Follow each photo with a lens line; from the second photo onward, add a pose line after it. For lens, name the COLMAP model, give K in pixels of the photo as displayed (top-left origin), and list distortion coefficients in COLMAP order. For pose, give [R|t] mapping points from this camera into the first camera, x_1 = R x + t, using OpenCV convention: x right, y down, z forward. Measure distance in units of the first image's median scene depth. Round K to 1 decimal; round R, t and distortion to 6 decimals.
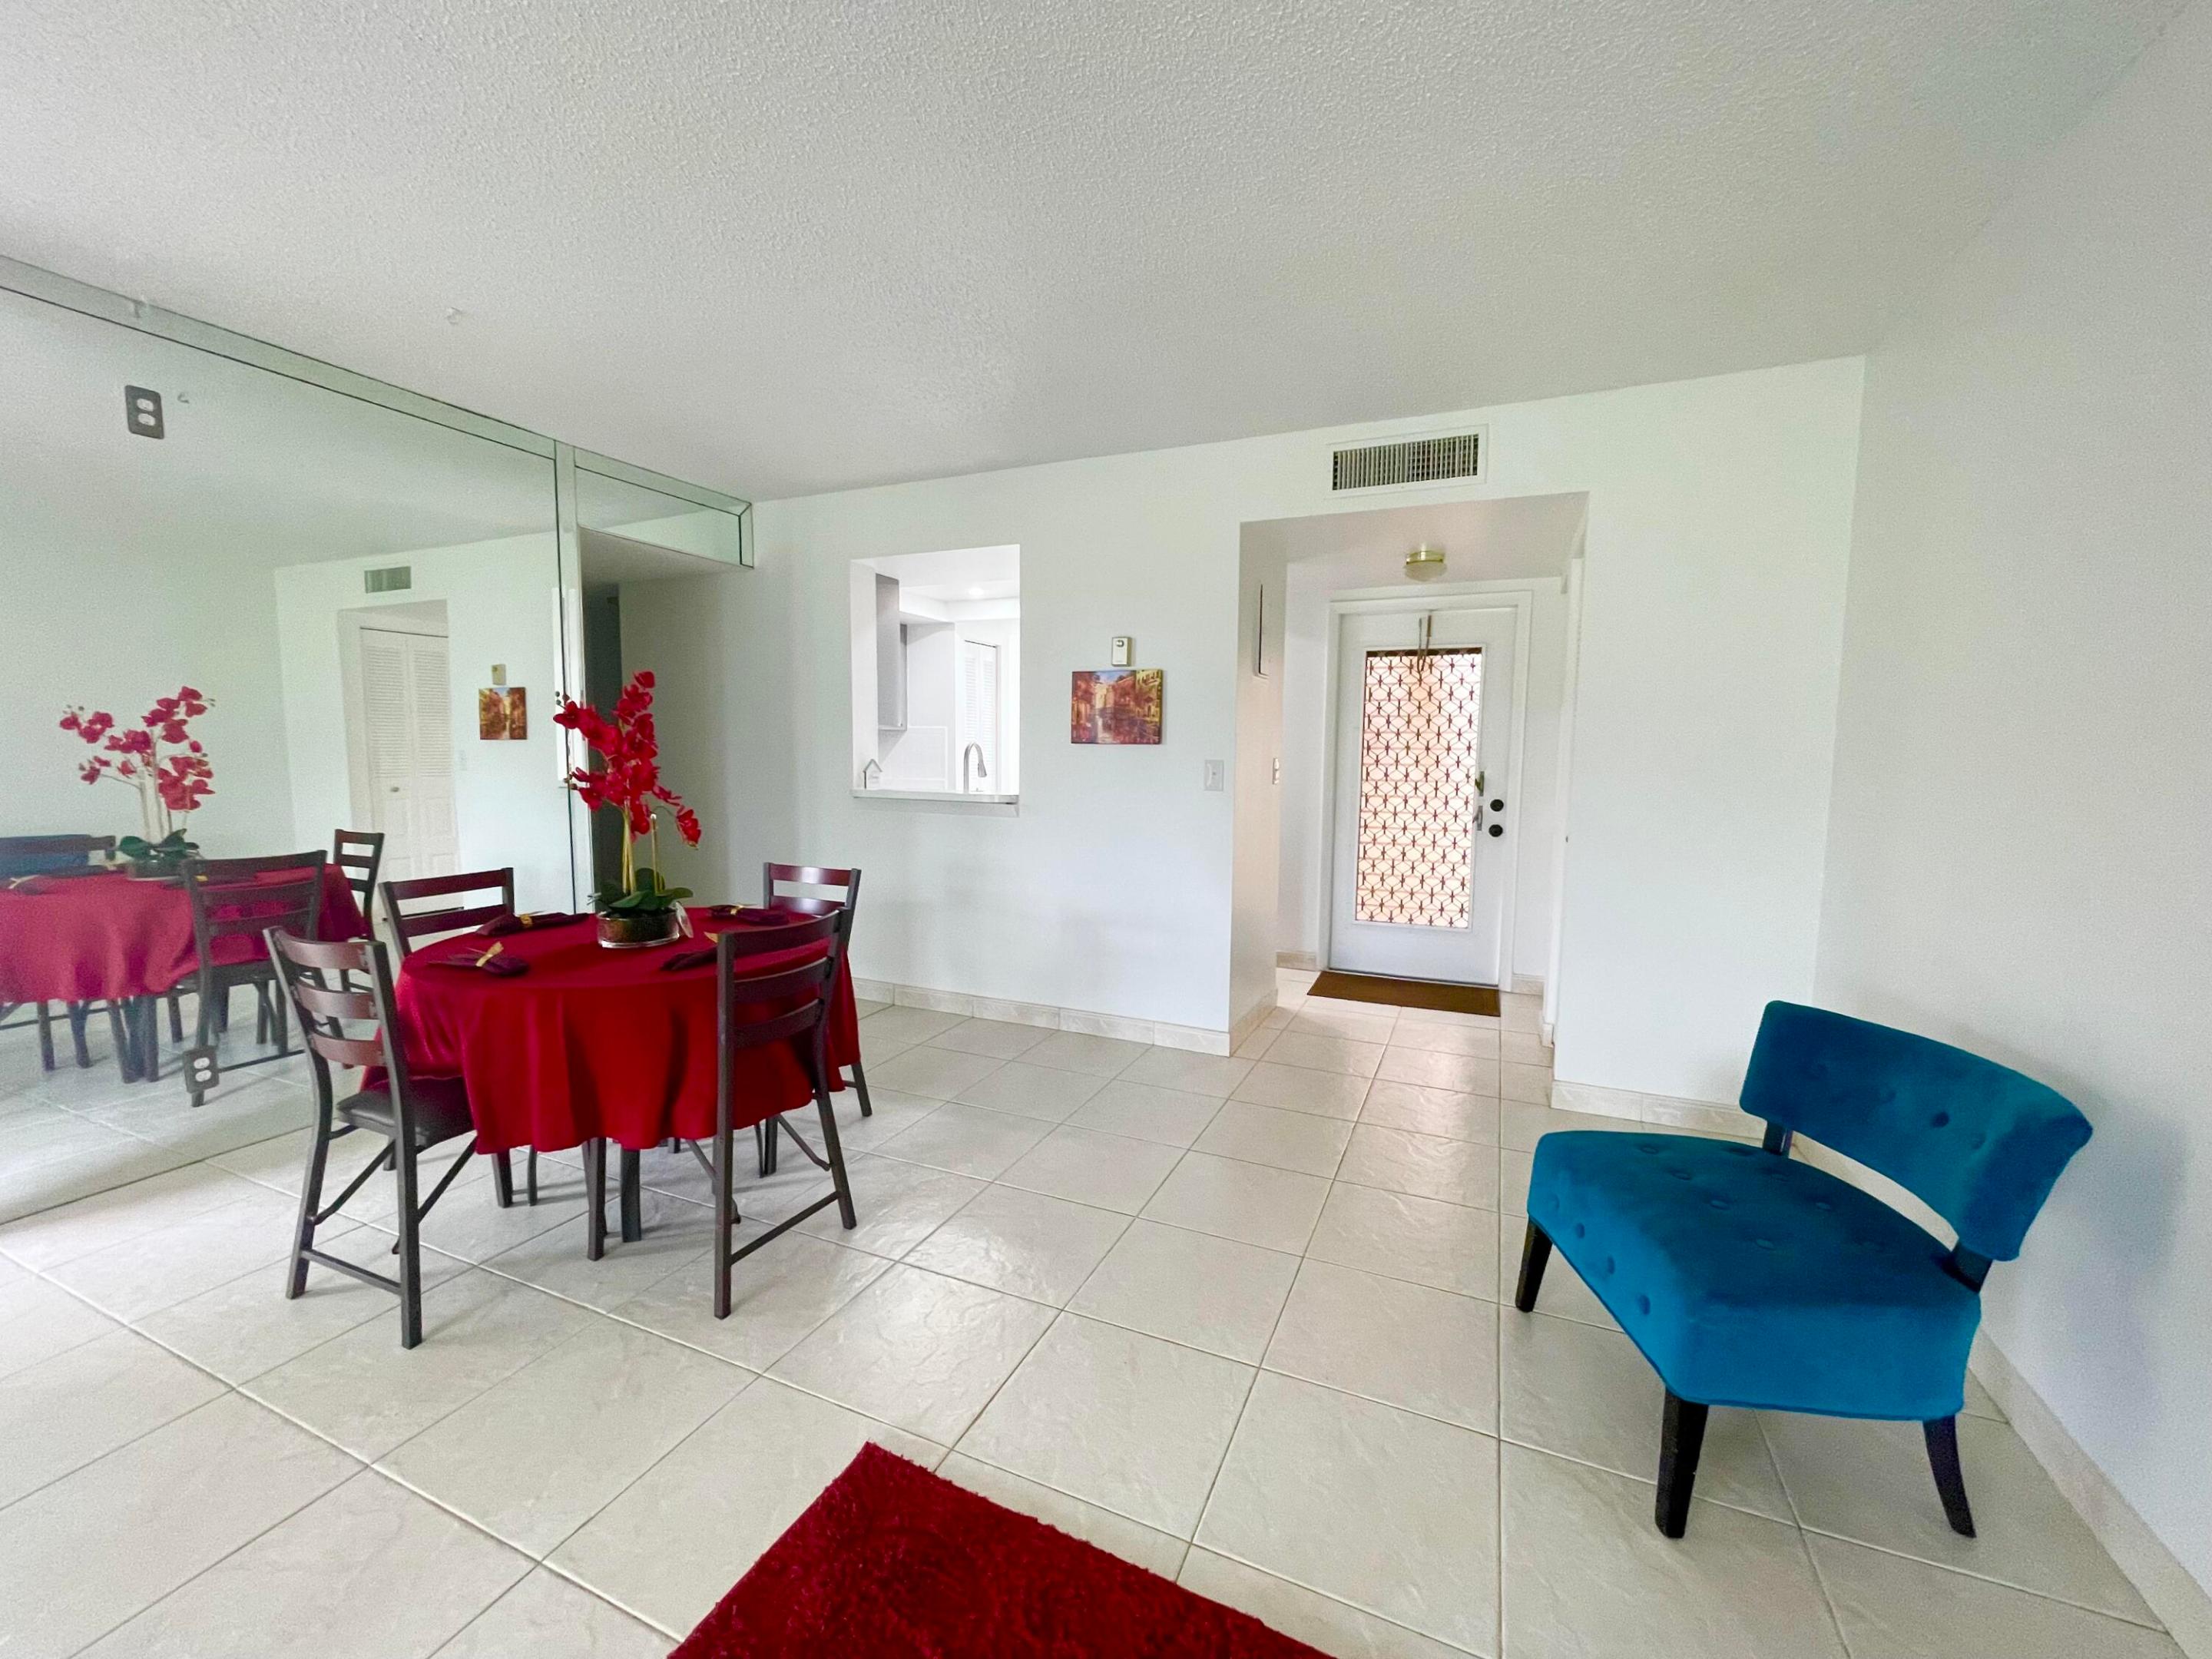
lens RADIAL K [[894.2, 0, 1113.7], [0, 894.2, 834.0], [0, 0, 1]] dist [0.002496, -0.001228]
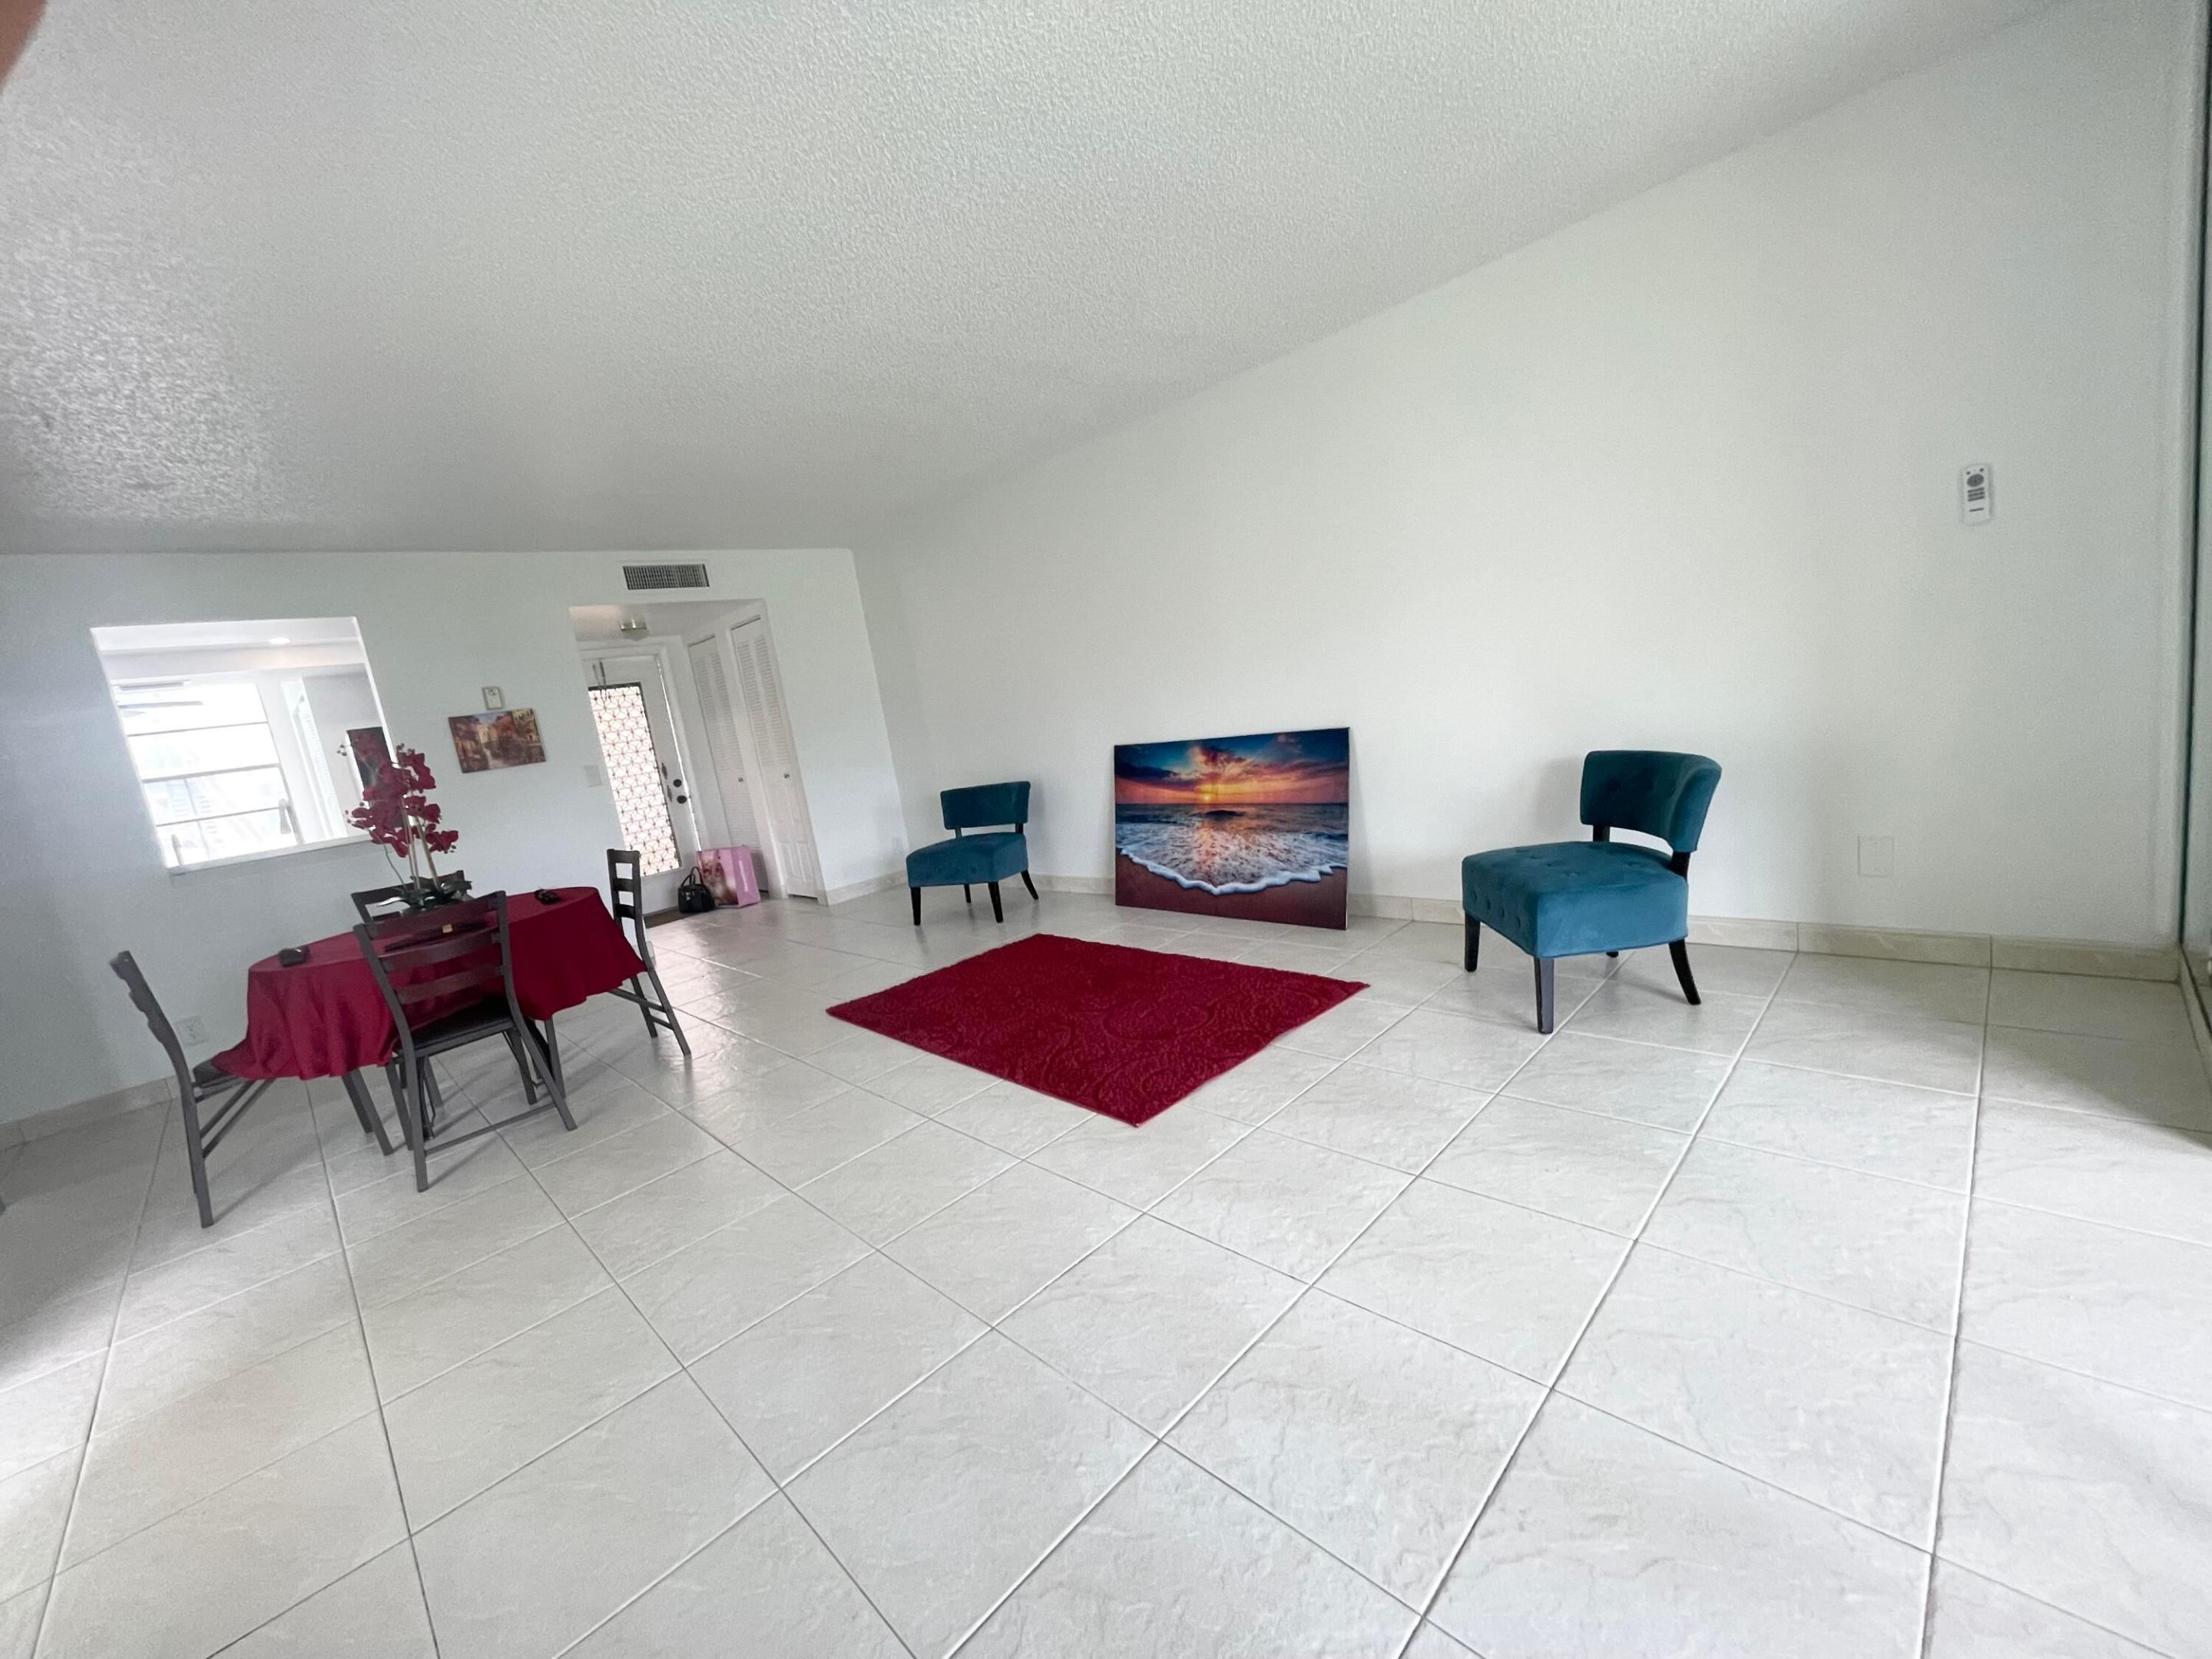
lens RADIAL K [[894.2, 0, 1096.5], [0, 894.2, 832.8], [0, 0, 1]] dist [0.002496, -0.001228]
pose [[0.371001, -0.213349, 0.903792, -0.894839], [0.242455, 0.961748, 0.127504, 0.036078], [-0.896423, 0.171825, 0.408537, -0.312961]]
